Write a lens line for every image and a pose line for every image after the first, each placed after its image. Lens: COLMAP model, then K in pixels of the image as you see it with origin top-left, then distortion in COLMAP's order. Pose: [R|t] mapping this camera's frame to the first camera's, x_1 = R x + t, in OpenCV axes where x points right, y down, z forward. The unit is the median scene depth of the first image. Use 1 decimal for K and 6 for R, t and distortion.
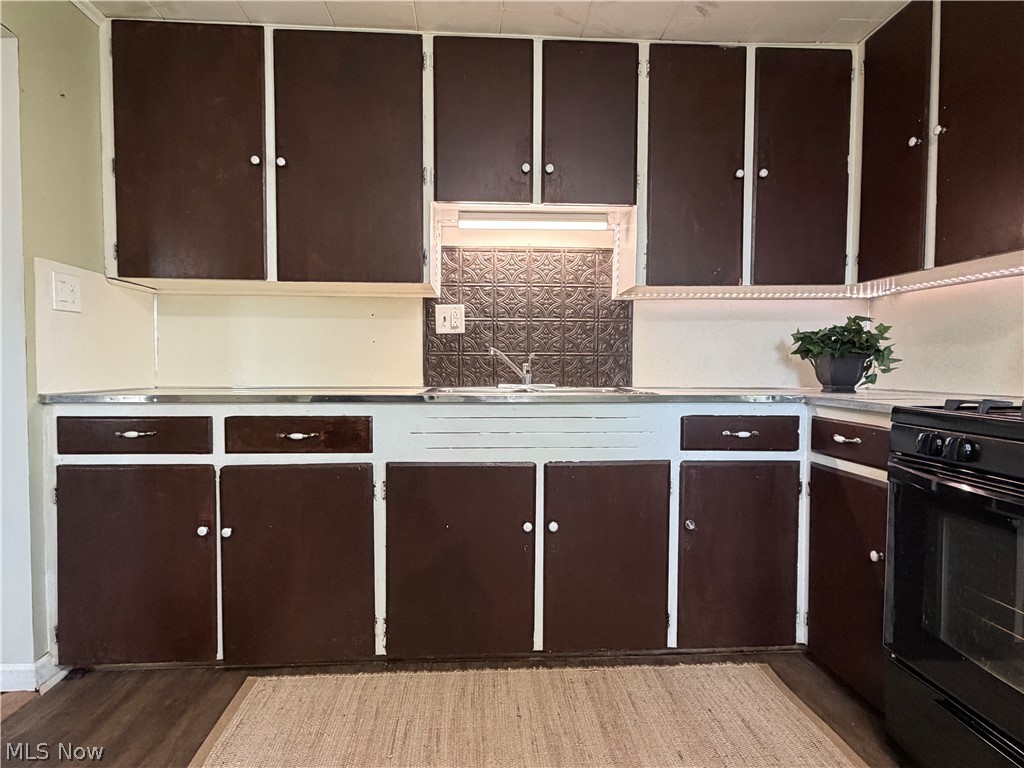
lens RADIAL K [[576.9, 0, 517.2], [0, 576.9, 391.9], [0, 0, 1]] dist [0.001322, -0.001677]
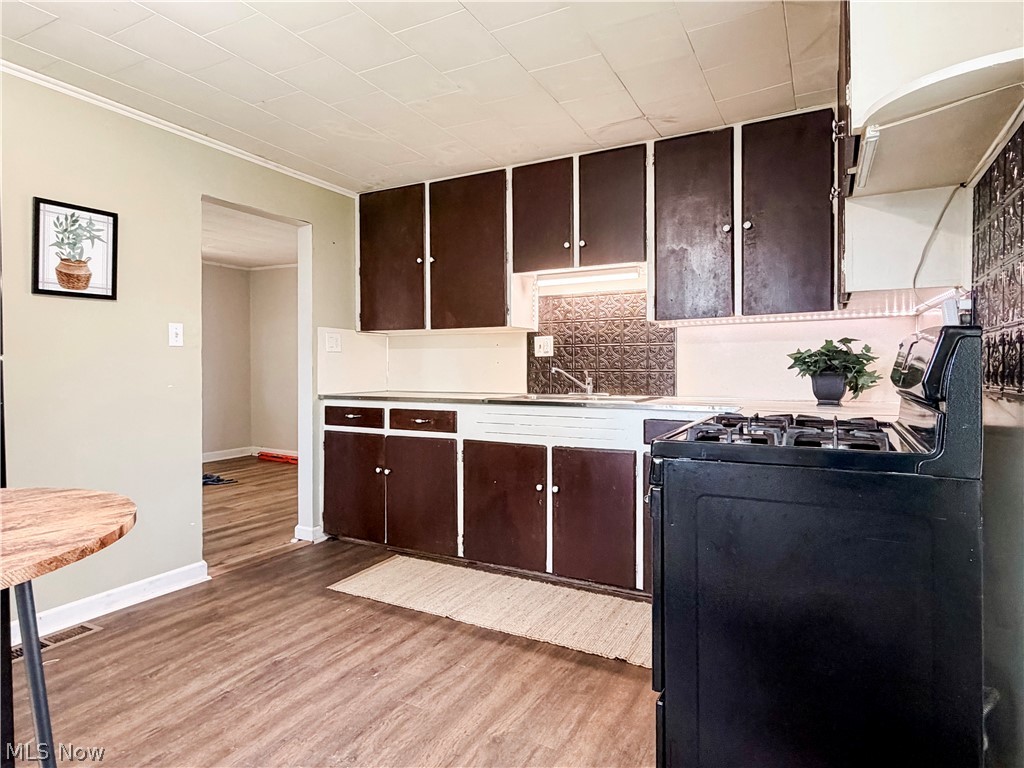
lens RADIAL K [[576.9, 0, 505.7], [0, 576.9, 377.2], [0, 0, 1]] dist [0.001322, -0.001677]
pose [[0.852117, 0.003450, -0.523339, 0.668086], [-0.019061, 0.999519, -0.024447, -0.016490], [0.523003, 0.030807, 0.851774, -0.320966]]
